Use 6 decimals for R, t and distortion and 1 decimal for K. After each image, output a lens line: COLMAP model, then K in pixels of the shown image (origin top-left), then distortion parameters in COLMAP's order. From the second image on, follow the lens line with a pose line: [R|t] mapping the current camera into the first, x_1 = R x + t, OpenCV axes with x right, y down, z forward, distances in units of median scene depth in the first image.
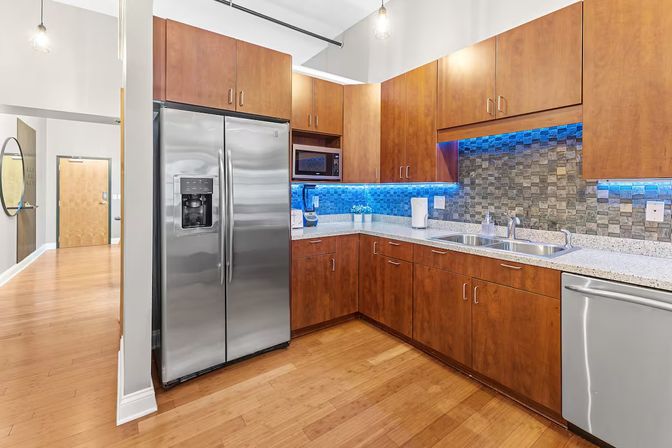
lens RADIAL K [[307.2, 0, 332.7], [0, 307.2, 191.5], [0, 0, 1]] dist [0.014024, -0.000846]
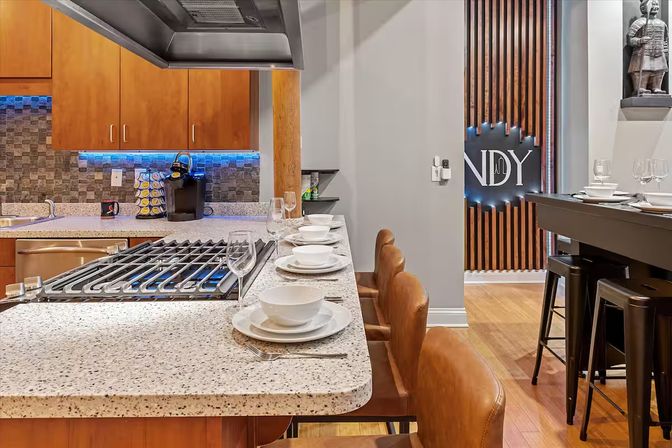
lens RADIAL K [[452.8, 0, 341.4], [0, 452.8, 154.6], [0, 0, 1]] dist [0.023266, -0.018440]
pose [[0.564526, 0.006584, 0.825389, 0.061735], [0.004757, 0.999926, -0.011230, -0.001092], [-0.825402, 0.010266, 0.564452, -0.507305]]
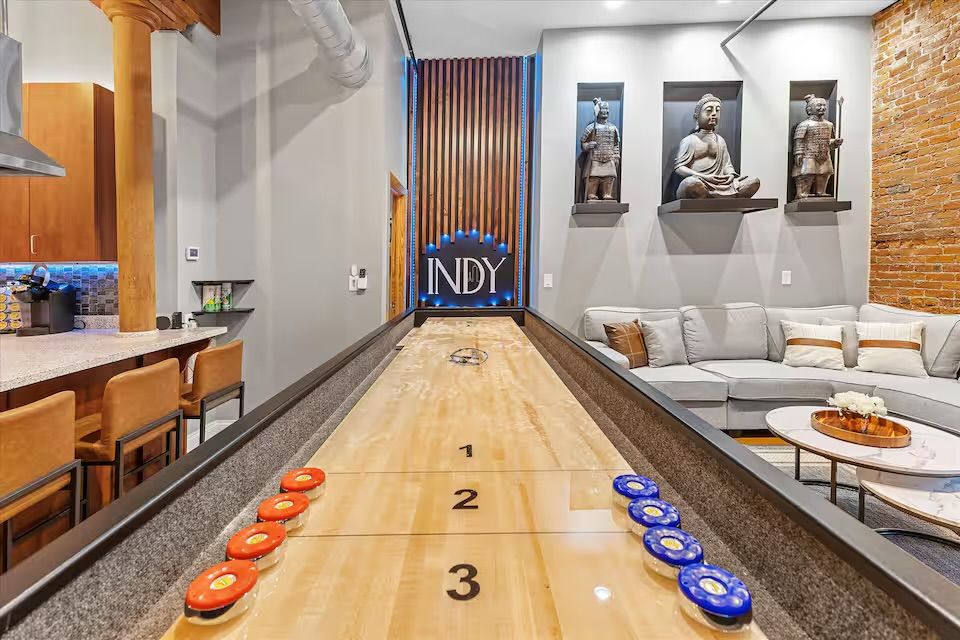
lens RADIAL K [[438.9, 0, 479.2], [0, 438.9, 282.6], [0, 0, 1]] dist [0.014024, -0.000846]
pose [[0.560270, -0.038283, 0.827425, 0.504688], [0.015016, 0.999237, 0.036064, -0.000481], [-0.828174, -0.007781, 0.560418, -1.054511]]
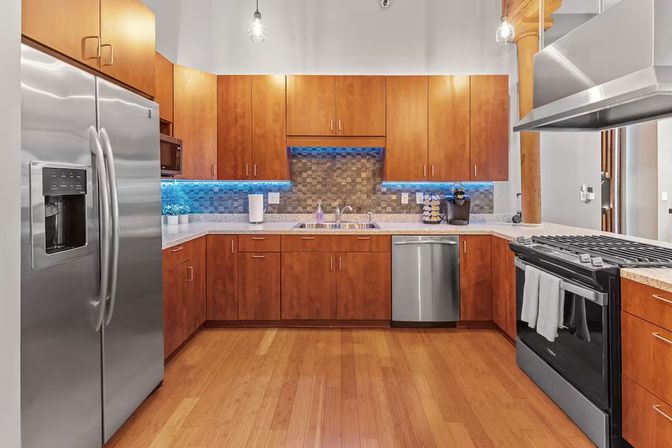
lens RADIAL K [[307.2, 0, 343.0], [0, 307.2, 190.4], [0, 0, 1]] dist [0.014024, -0.000846]
pose [[0.570489, -0.010564, 0.821237, -0.535986], [0.004725, 0.999943, 0.009580, -0.003491], [-0.821292, -0.001585, 0.570506, 0.173064]]
